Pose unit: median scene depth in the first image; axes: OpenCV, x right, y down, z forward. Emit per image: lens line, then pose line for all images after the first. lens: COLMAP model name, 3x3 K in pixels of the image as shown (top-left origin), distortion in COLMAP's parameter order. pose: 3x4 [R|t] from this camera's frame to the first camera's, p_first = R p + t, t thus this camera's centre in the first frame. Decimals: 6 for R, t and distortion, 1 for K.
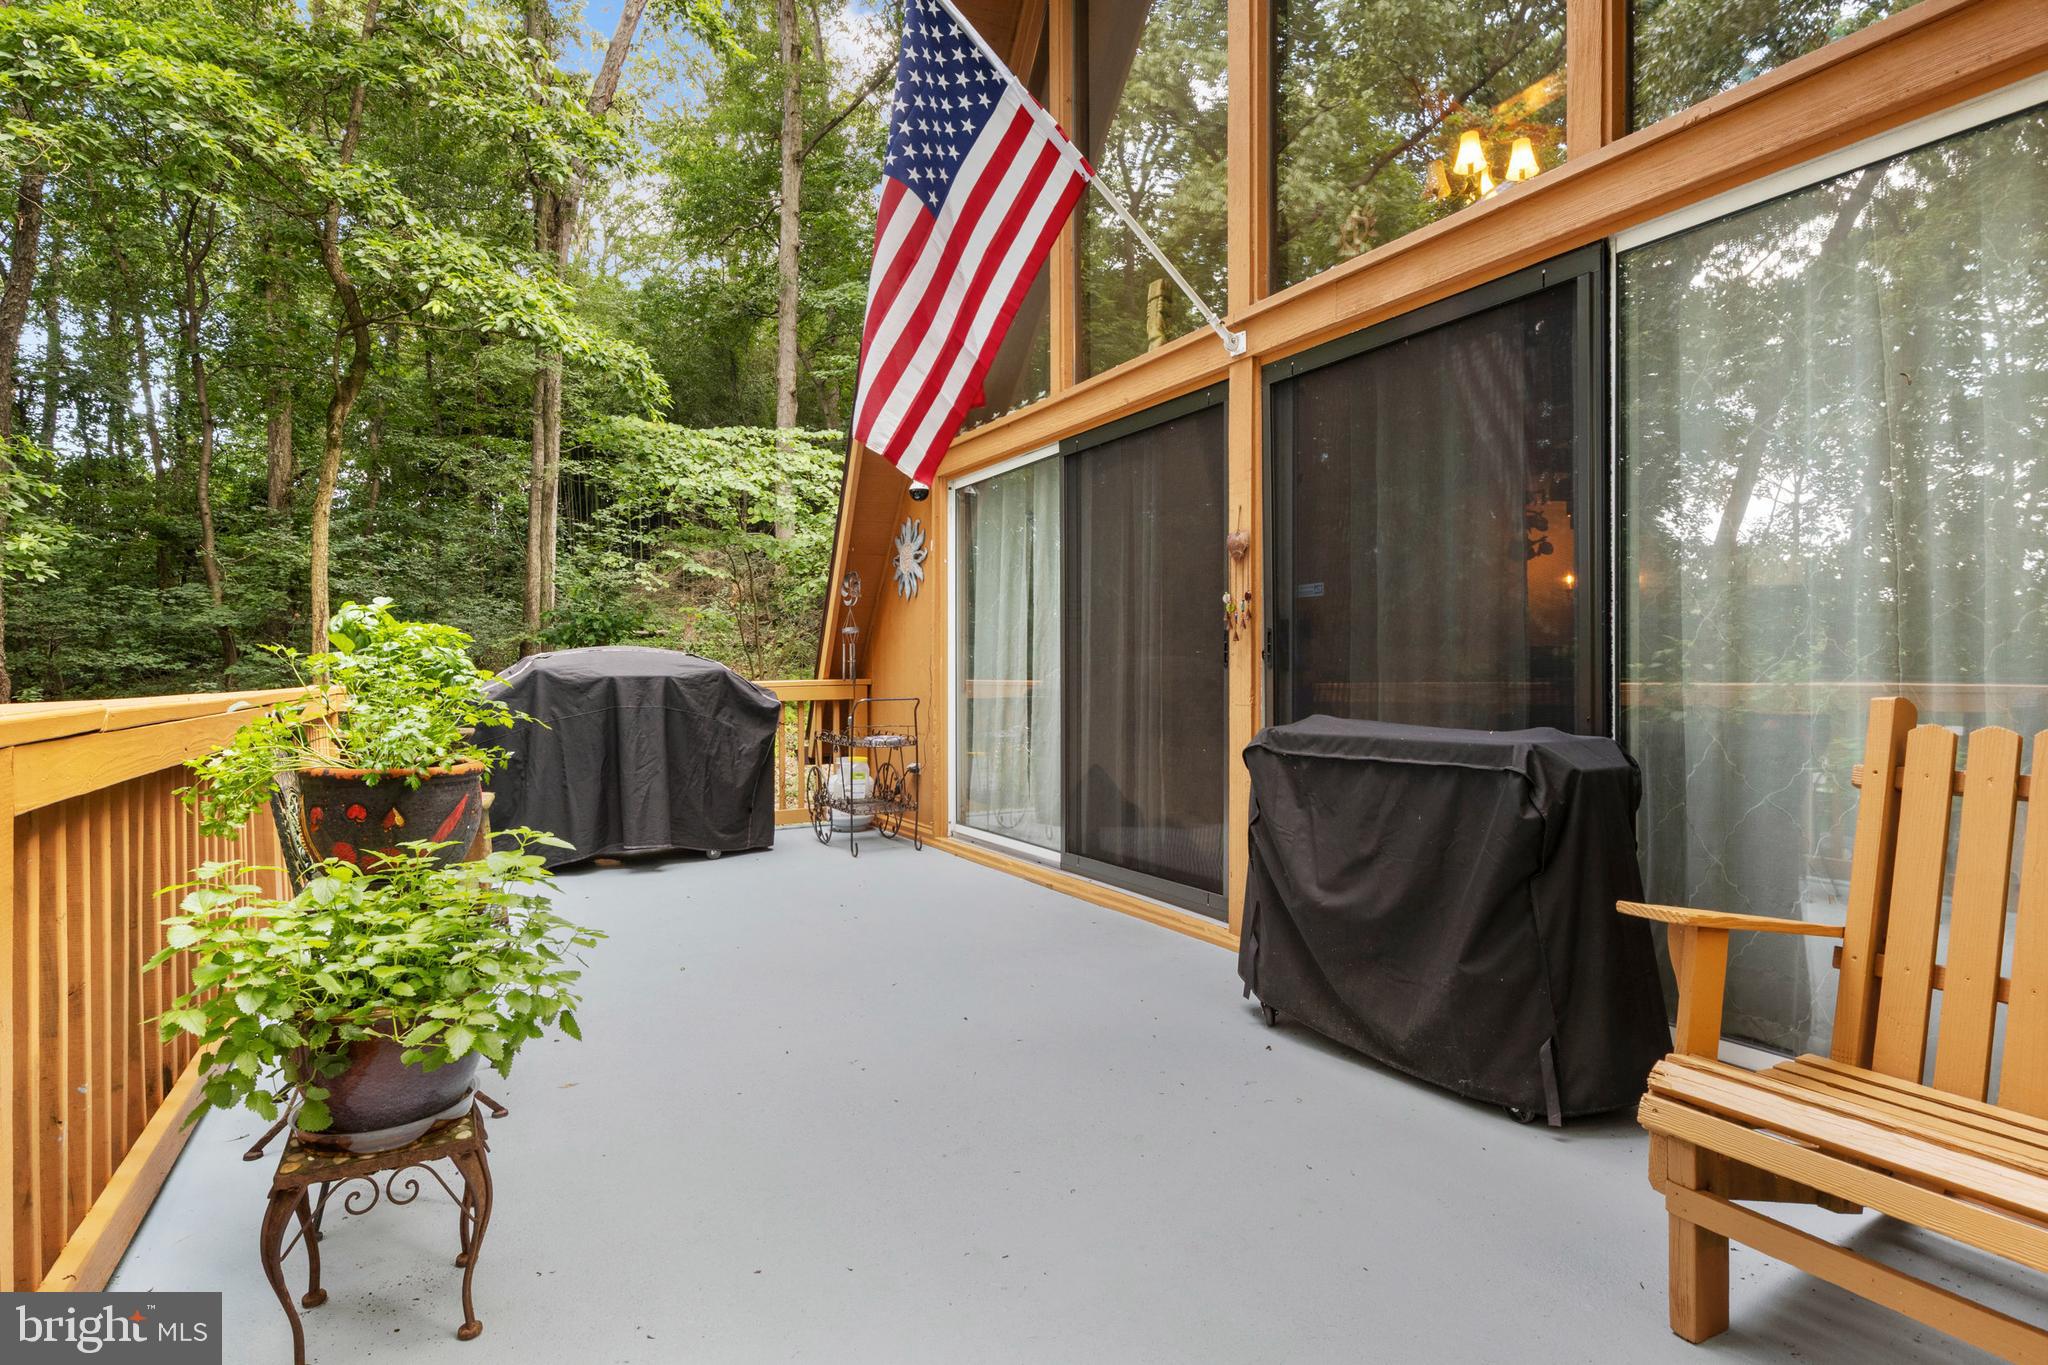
lens RADIAL K [[1038.6, 0, 1016.8], [0, 1038.6, 685.2], [0, 0, 1]] dist [-0.004222, -0.000147]
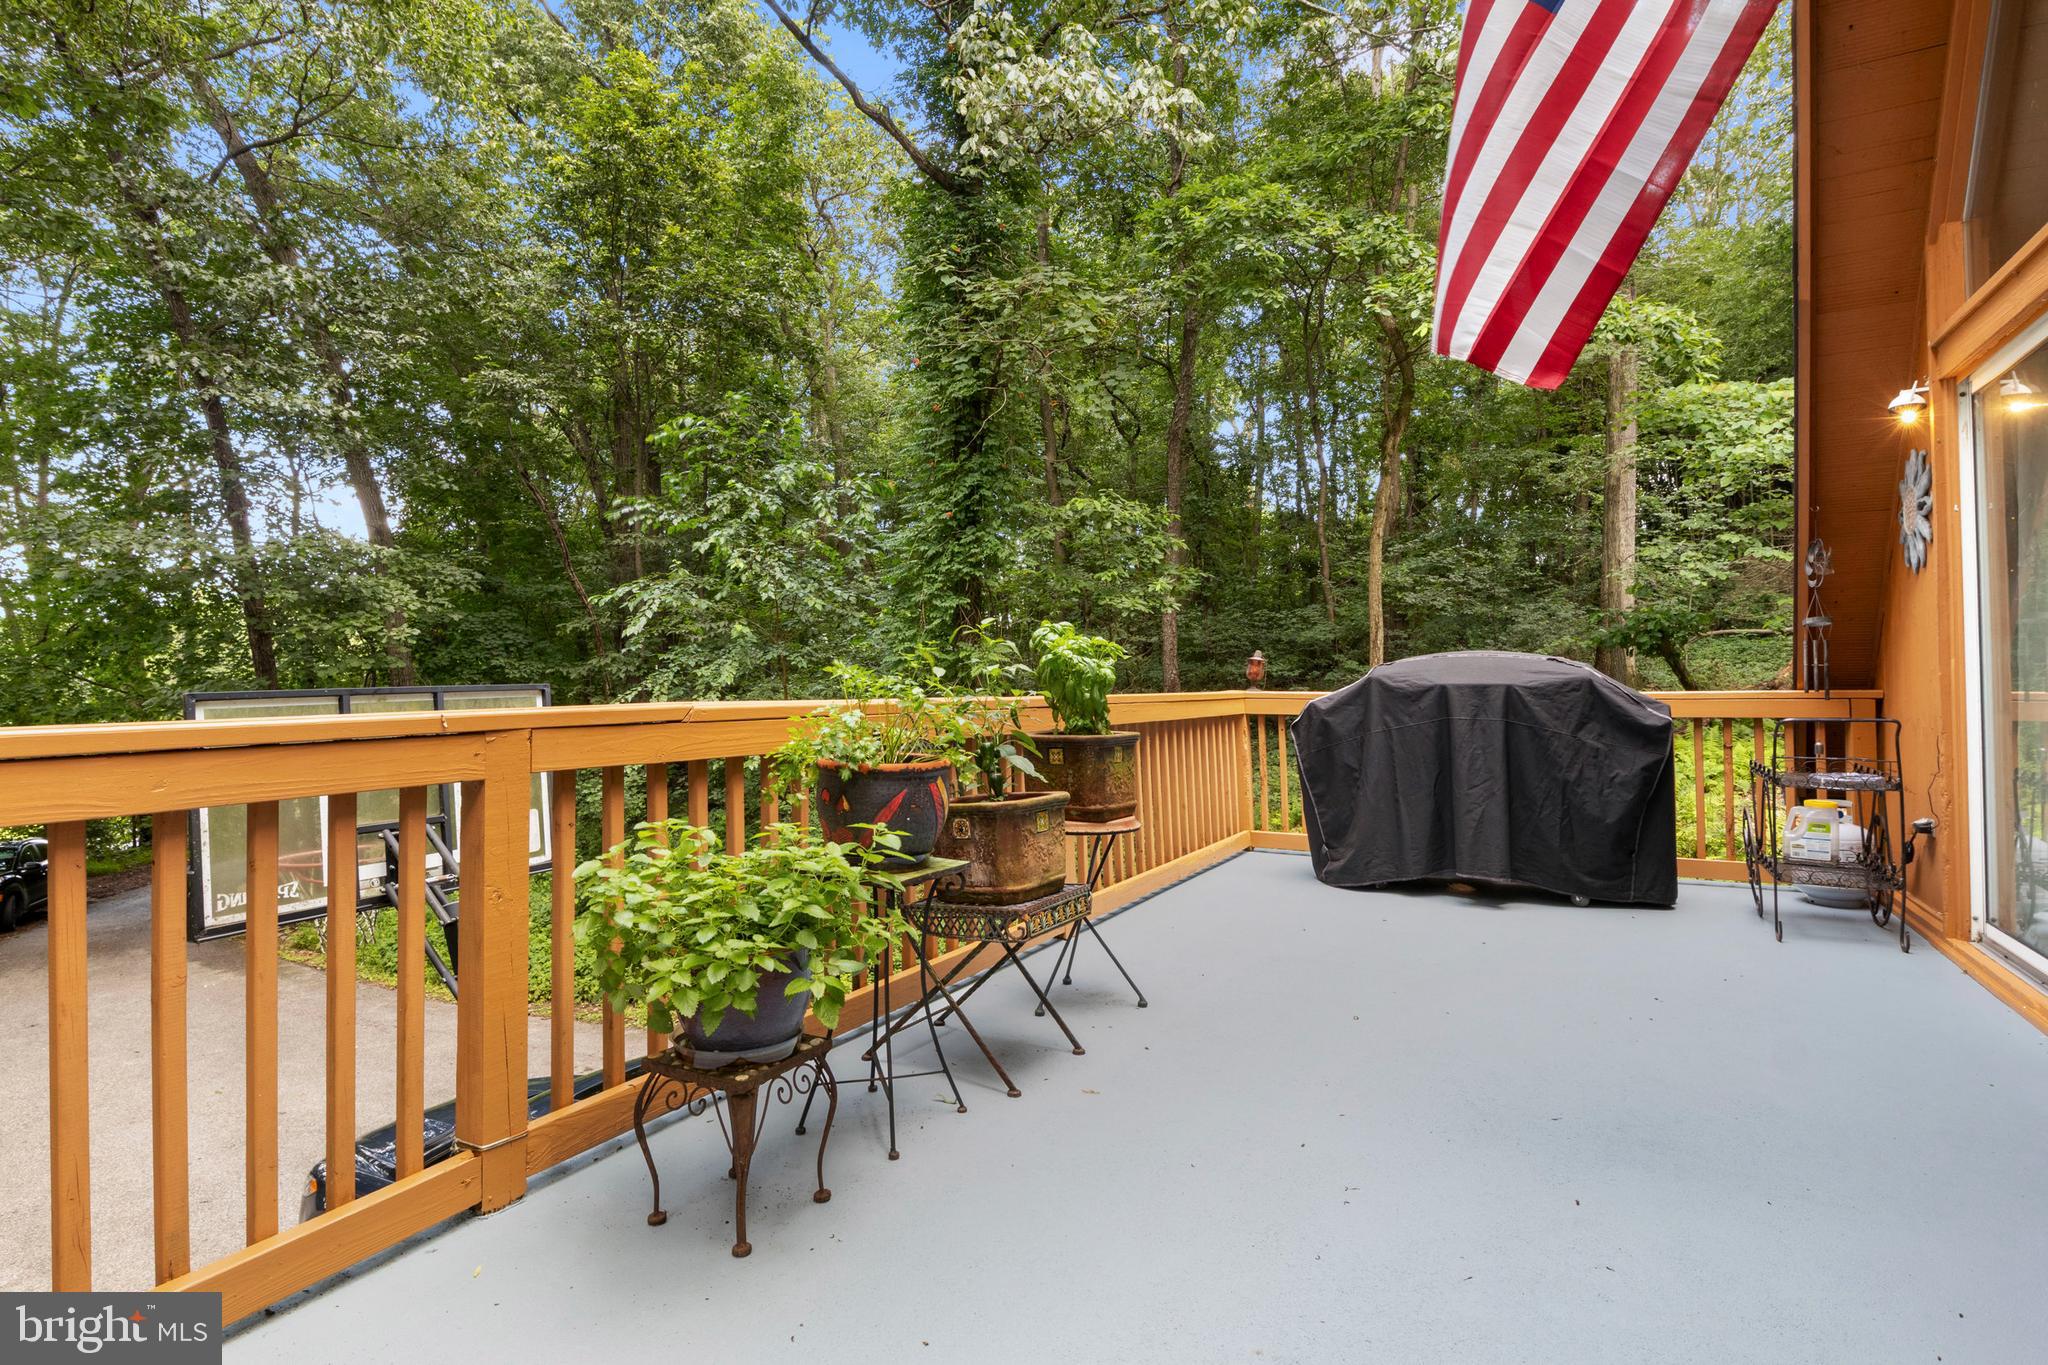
lens RADIAL K [[1038.6, 0, 1017.2], [0, 1038.6, 660.6], [0, 0, 1]] dist [-0.004222, -0.000147]
pose [[0.522874, -0.012726, -0.852315, 0.168014], [-0.012080, 0.999678, -0.022337, -0.003867], [0.852324, 0.021975, 0.522552, 0.170457]]
